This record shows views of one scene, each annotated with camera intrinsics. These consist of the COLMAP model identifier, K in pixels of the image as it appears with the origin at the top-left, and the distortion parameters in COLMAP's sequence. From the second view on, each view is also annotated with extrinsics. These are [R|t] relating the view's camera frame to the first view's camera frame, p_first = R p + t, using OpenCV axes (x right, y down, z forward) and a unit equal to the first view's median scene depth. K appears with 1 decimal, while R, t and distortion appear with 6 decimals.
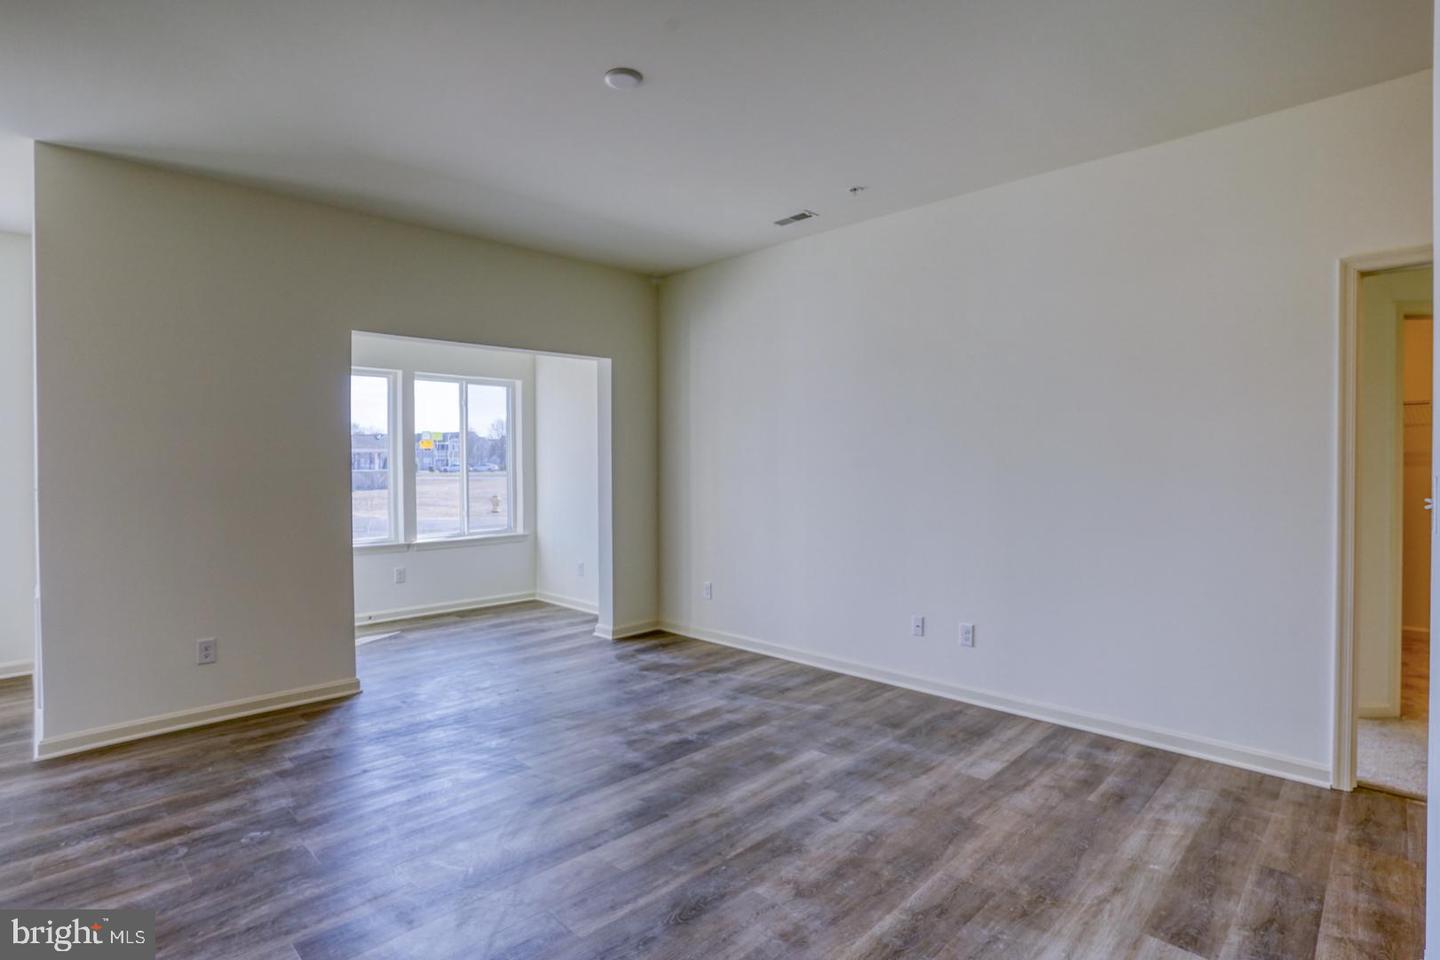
lens RADIAL K [[714.3, 0, 712.5], [0, 714.3, 469.5], [0, 0, 1]] dist [-0.058031, 0.024496]
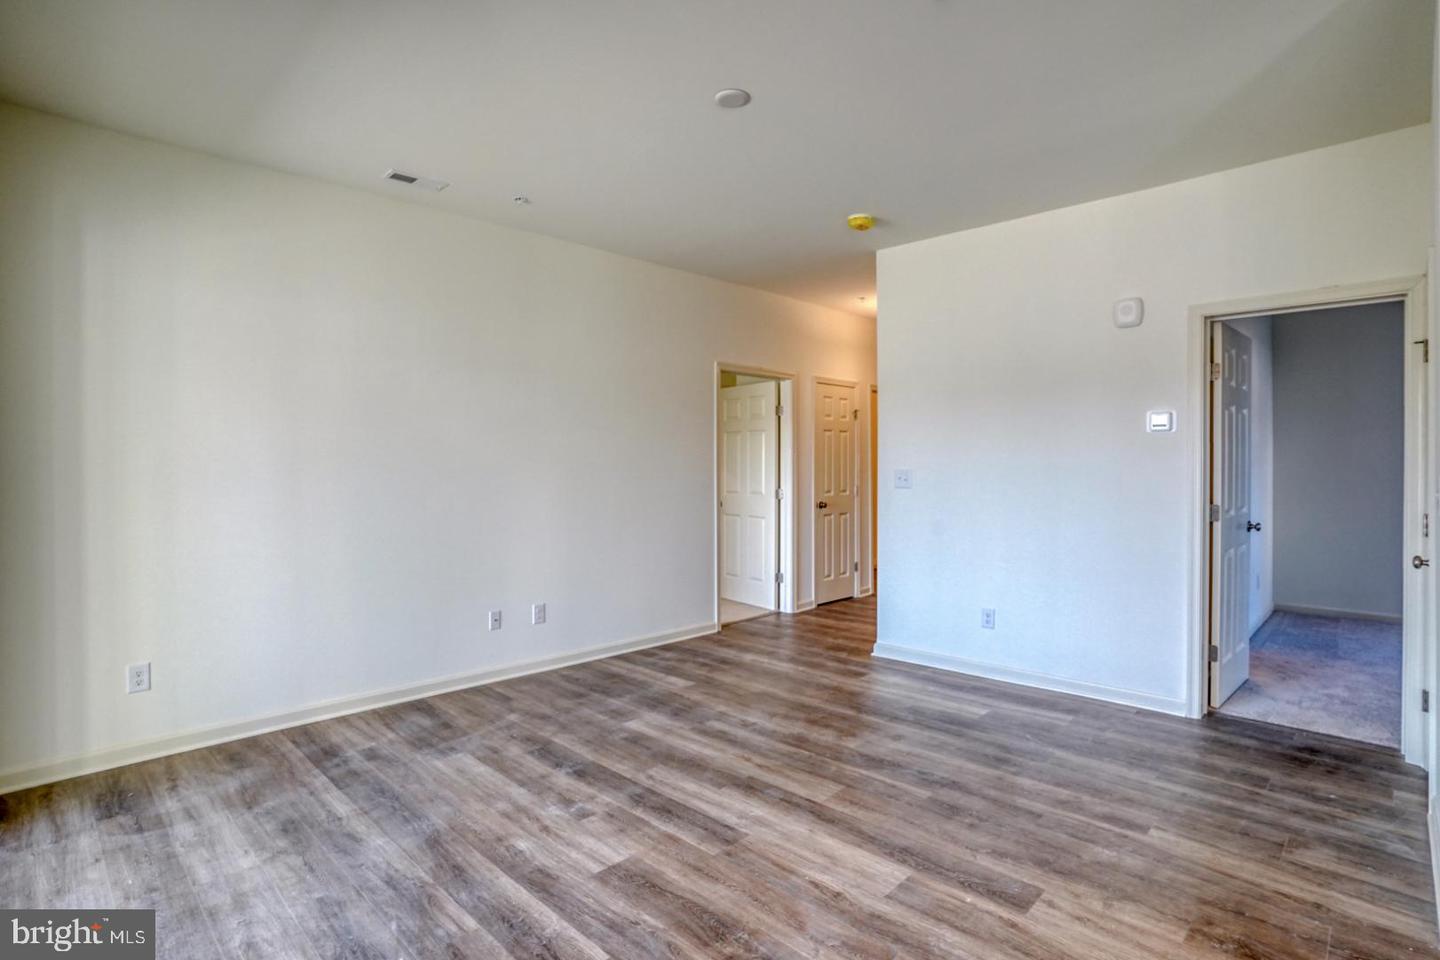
lens RADIAL K [[732.3, 0, 735.3], [0, 732.3, 474.2], [0, 0, 1]] dist [-0.076167, 0.029288]
pose [[-0.021589, -0.006242, 0.999747, -0.872376], [0.011962, 0.999907, 0.006501, 0.009619], [-0.999695, 0.012099, -0.021512, 0.766869]]
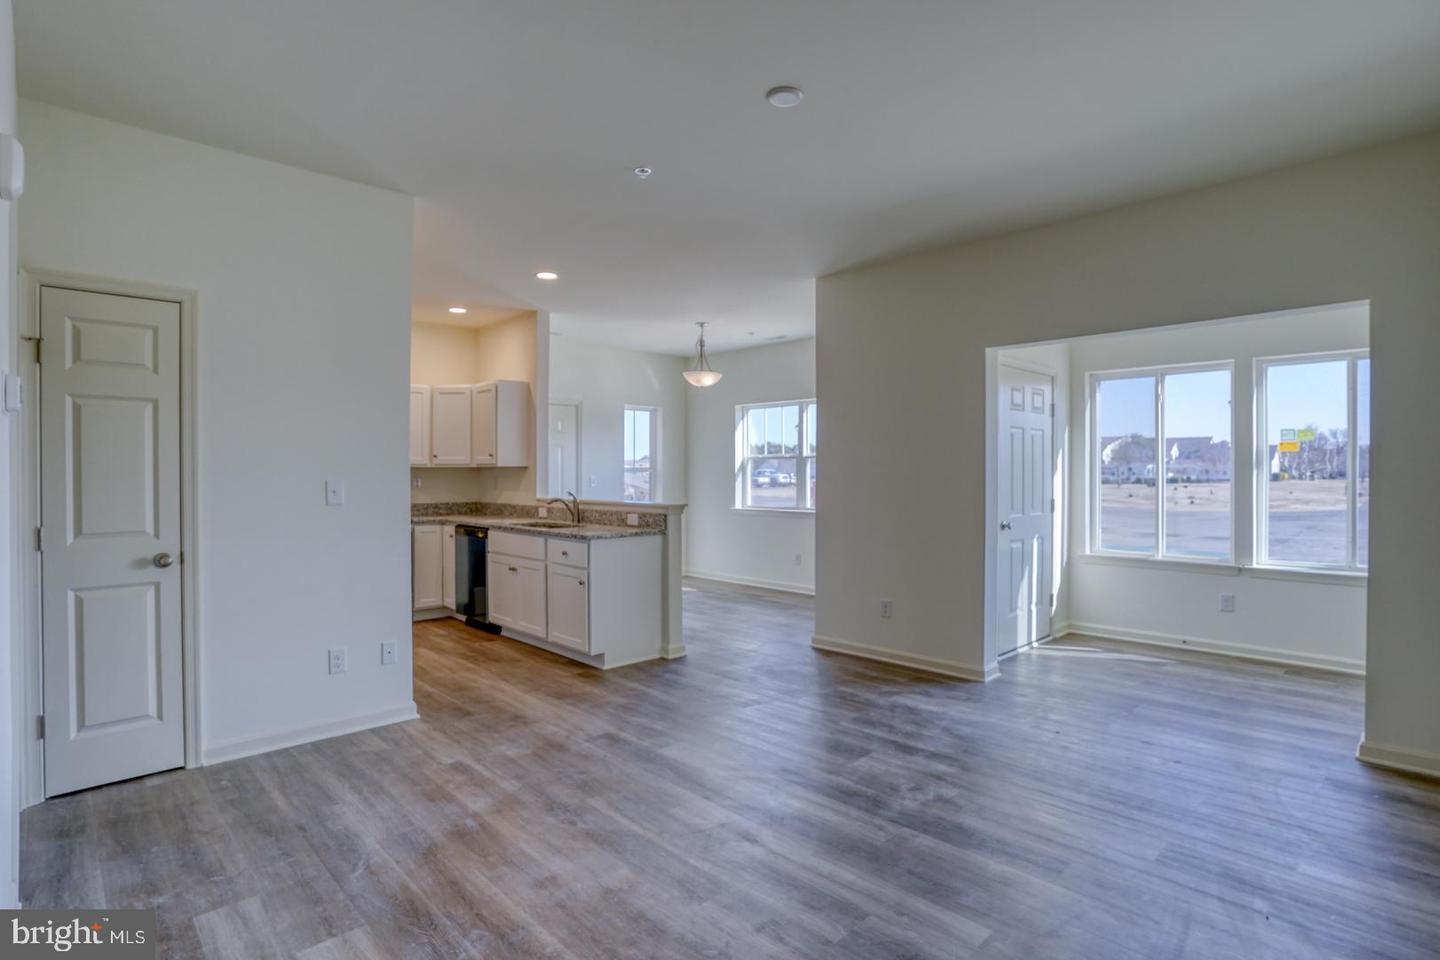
lens RADIAL K [[755.2, 0, 726.3], [0, 755.2, 477.8], [0, 0, 1]] dist [-0.070874, 0.034144]
pose [[-0.010190, 0.012653, -0.999868, 0.701410], [-0.010043, 0.999868, 0.012756, -0.000858], [0.999898, 0.010171, -0.010061, 0.698674]]
